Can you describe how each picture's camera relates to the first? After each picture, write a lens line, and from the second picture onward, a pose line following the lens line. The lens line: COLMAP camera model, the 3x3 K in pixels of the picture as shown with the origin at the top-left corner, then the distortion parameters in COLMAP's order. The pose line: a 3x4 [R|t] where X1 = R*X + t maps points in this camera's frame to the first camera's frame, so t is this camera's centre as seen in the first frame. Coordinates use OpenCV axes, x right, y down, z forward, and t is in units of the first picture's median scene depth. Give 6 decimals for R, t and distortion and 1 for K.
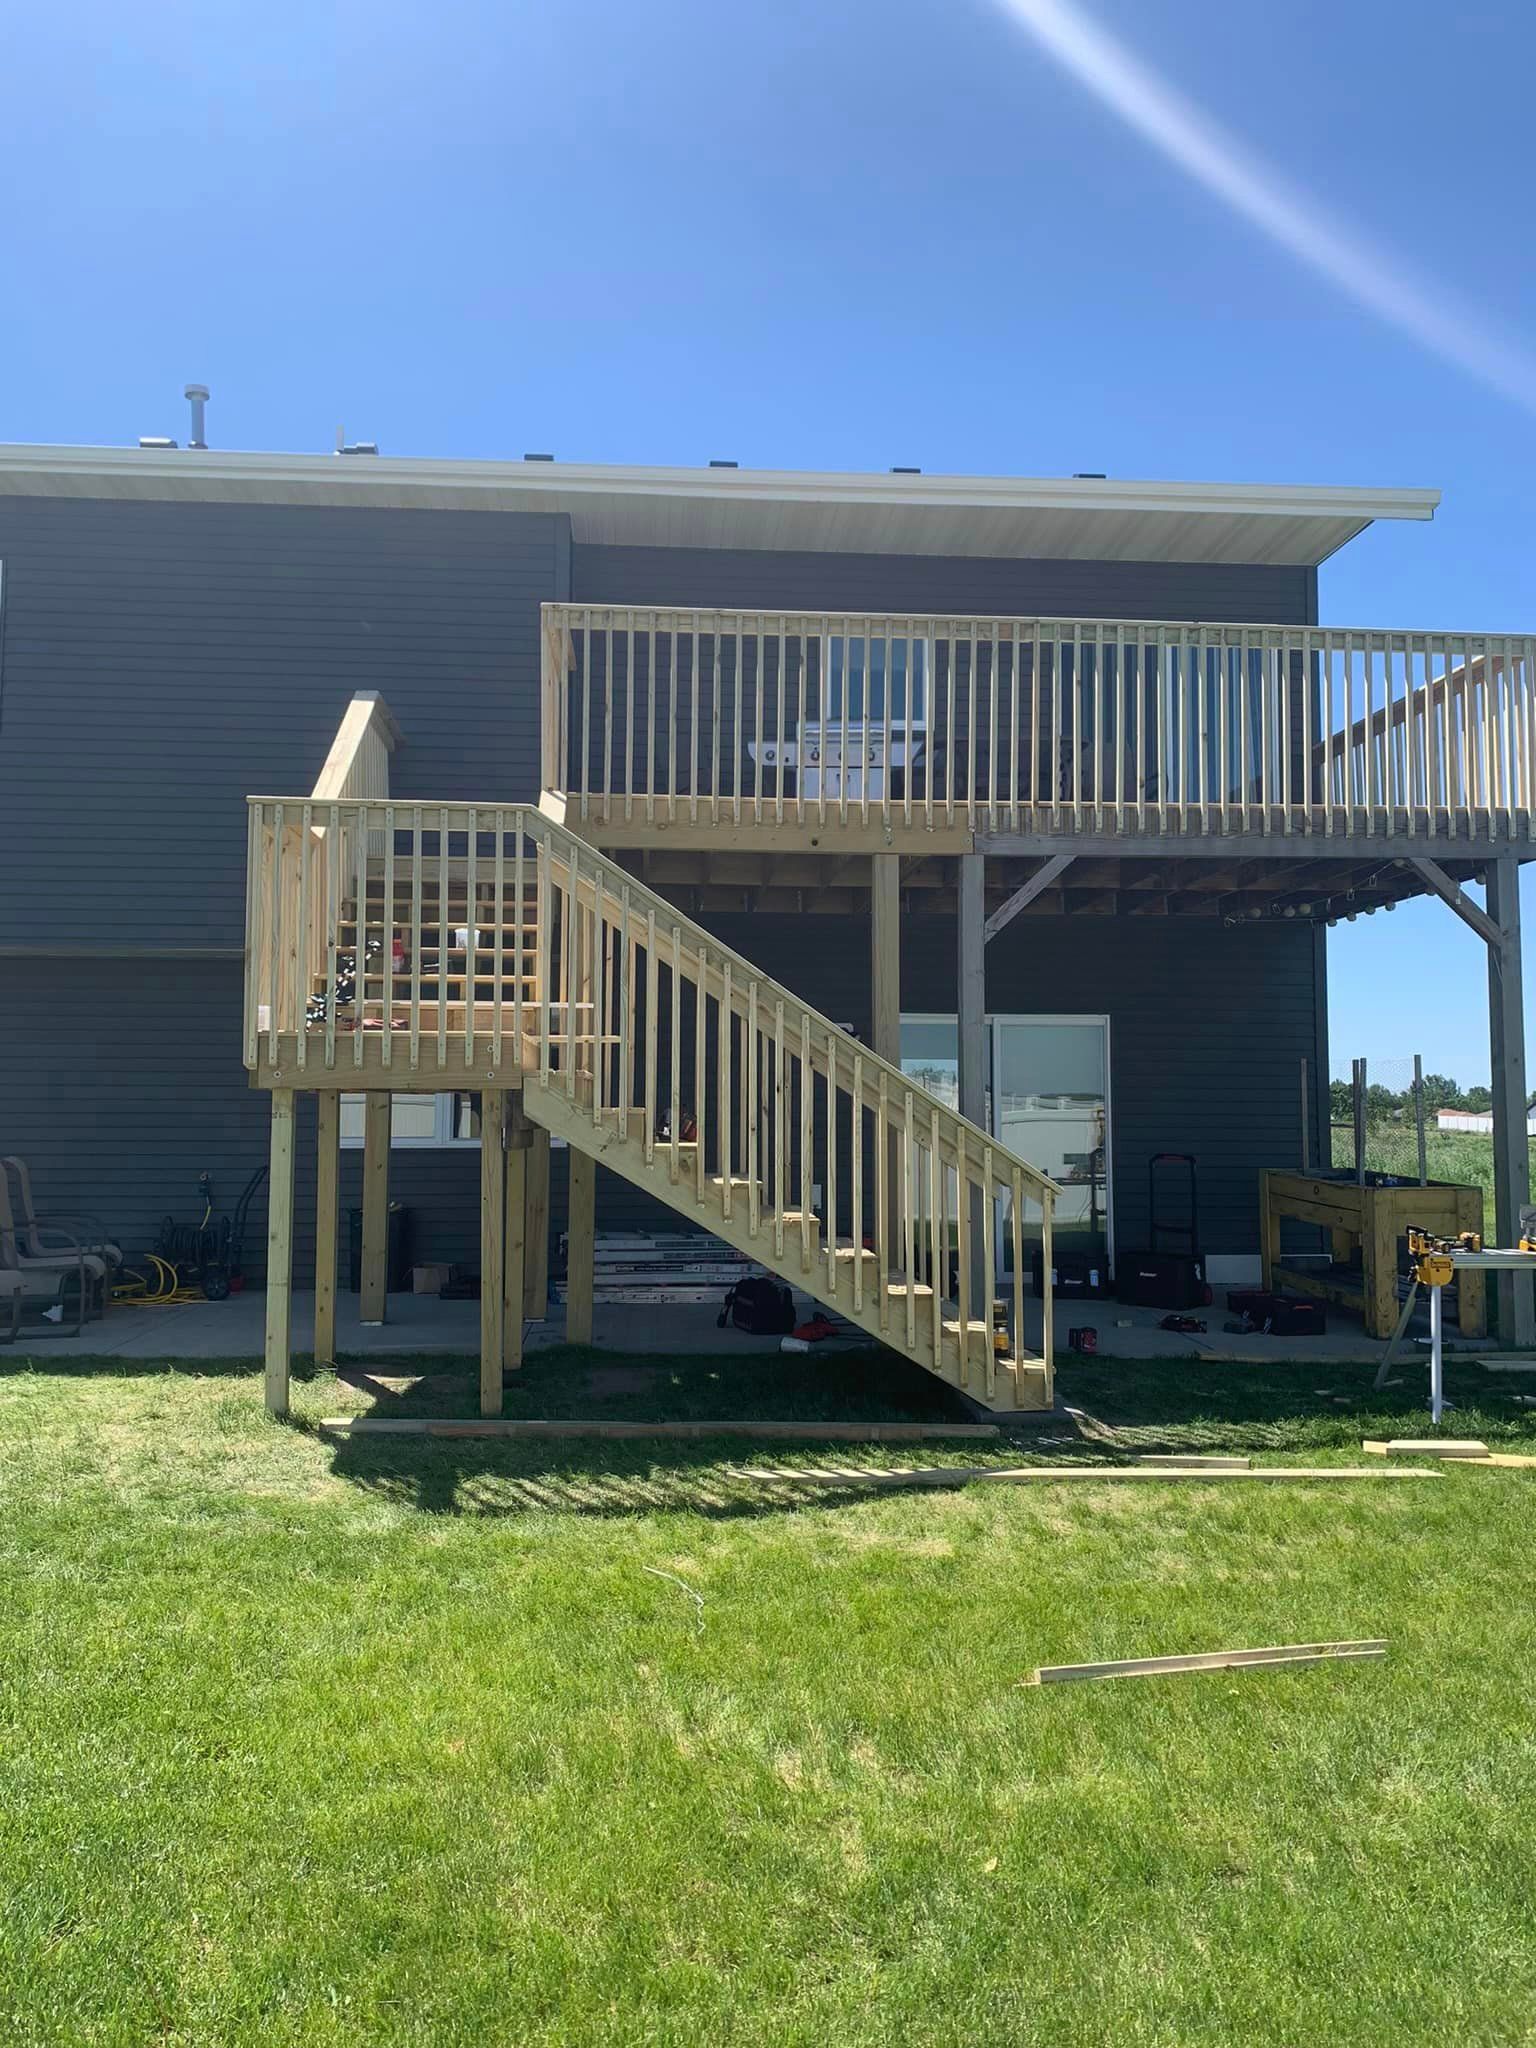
lens RADIAL K [[1540.1, 0, 768.0], [0, 1540.1, 1024.0], [0, 0, 1]] dist [0.044097, -0.063233]
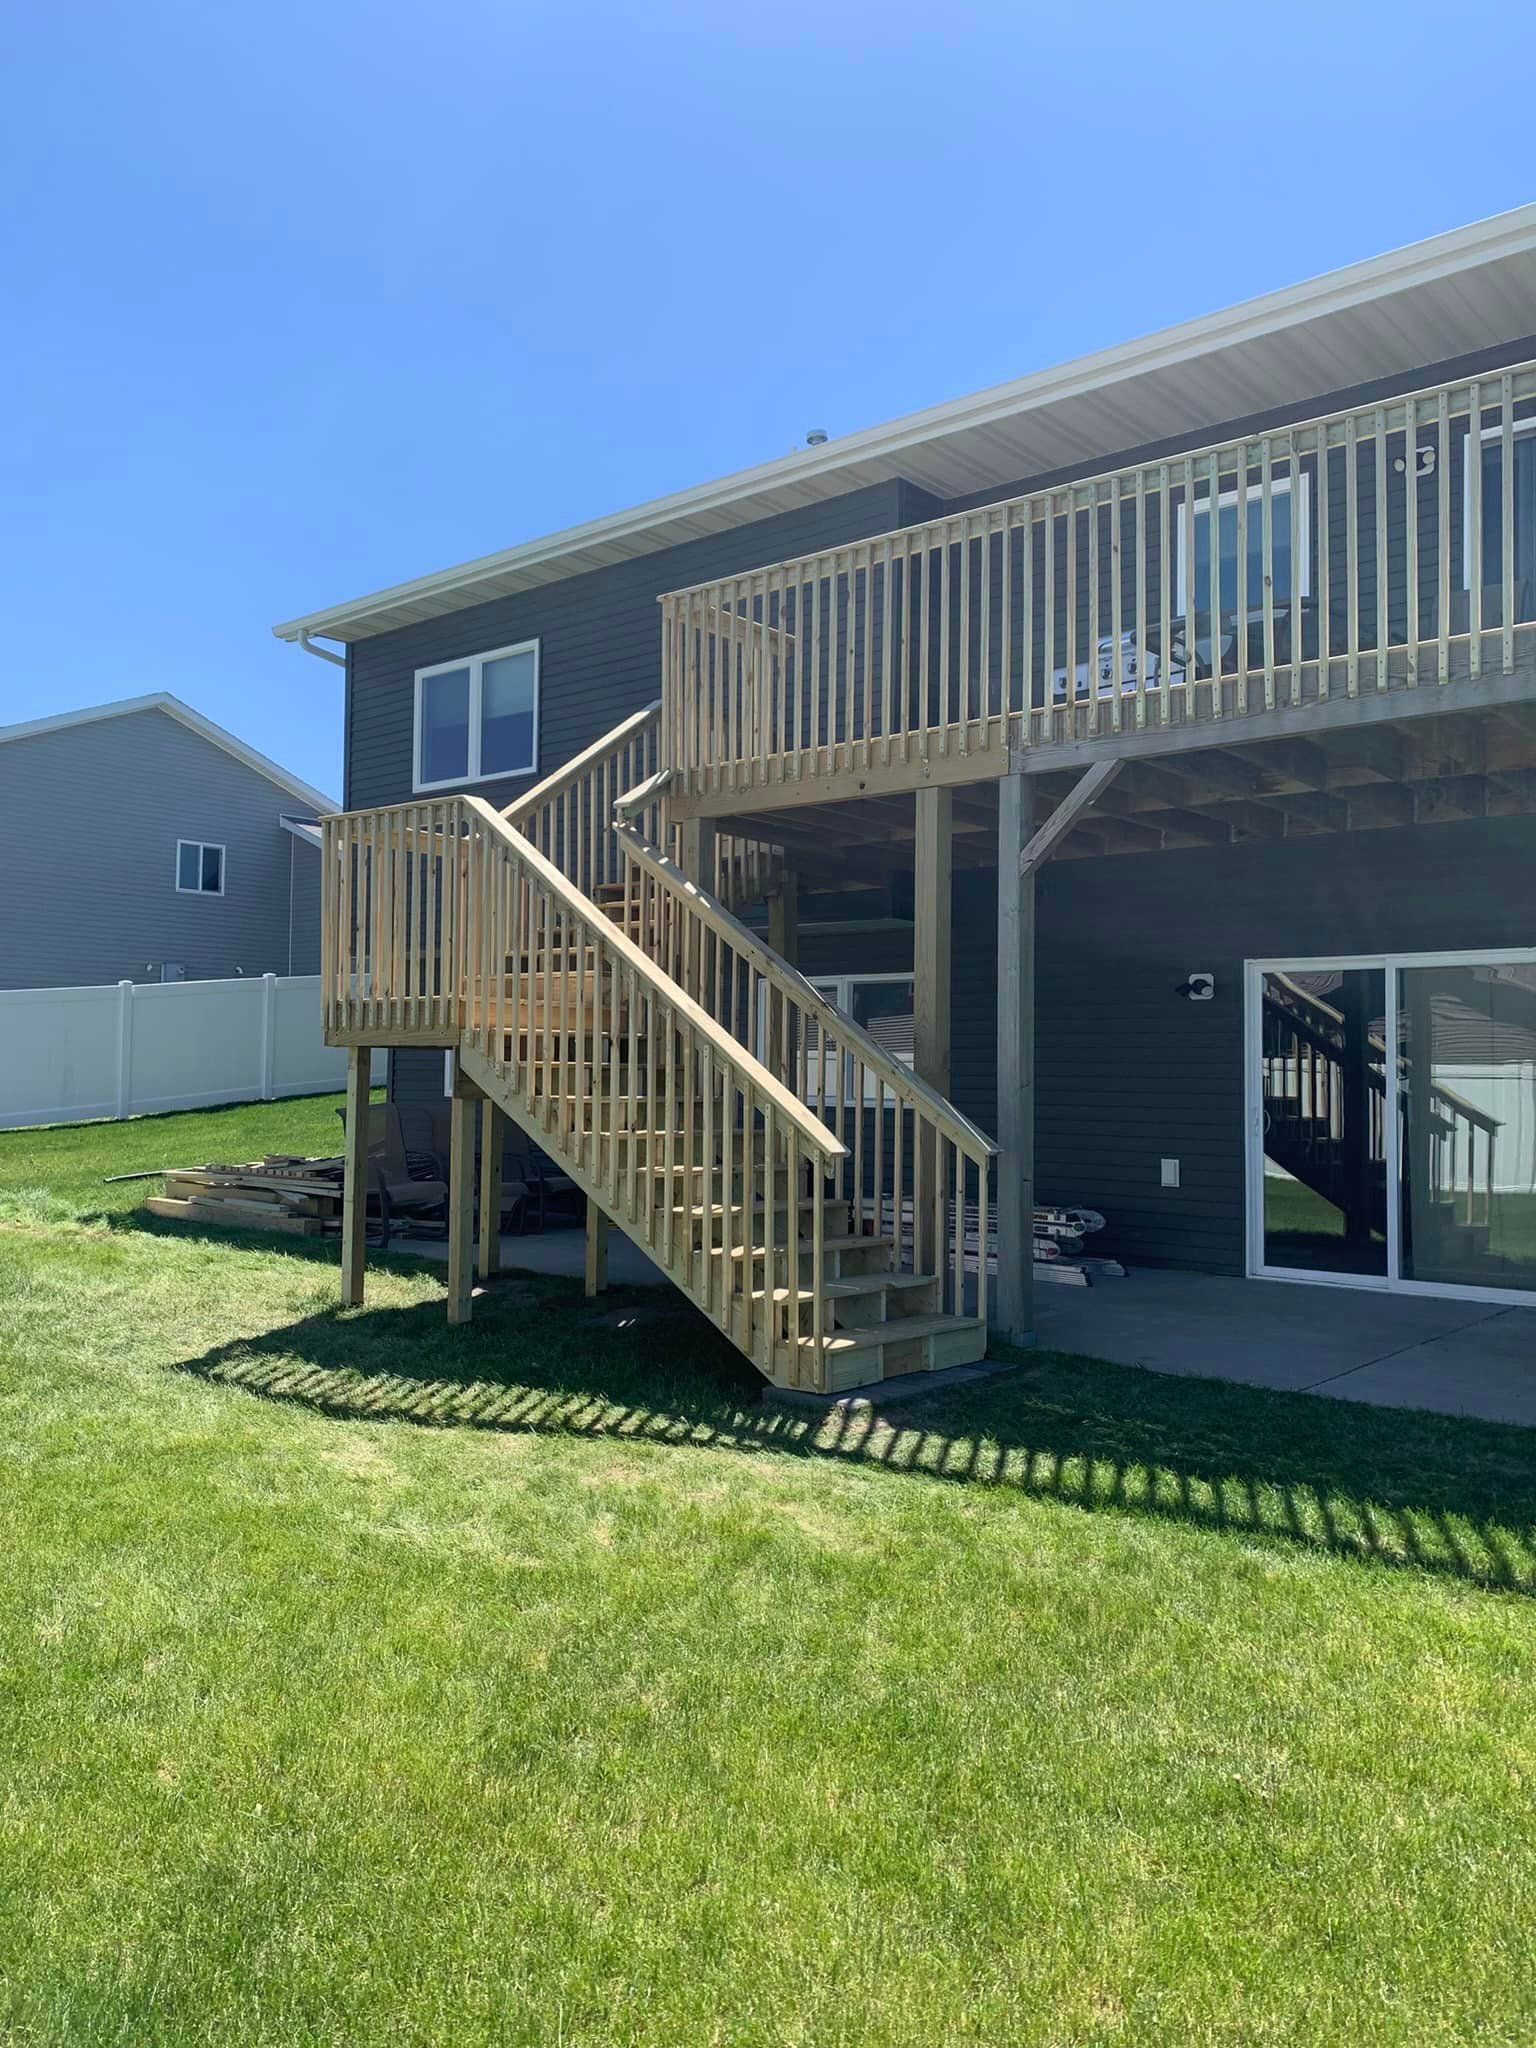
lens RADIAL K [[1540.1, 0, 768.0], [0, 1540.1, 1024.0], [0, 0, 1]] dist [0.044097, -0.063233]
pose [[0.706628, -0.023155, -0.707206, 0.654602], [0.037626, 0.999280, 0.004878, 0.022271], [0.706584, -0.030056, 0.706990, 0.276677]]
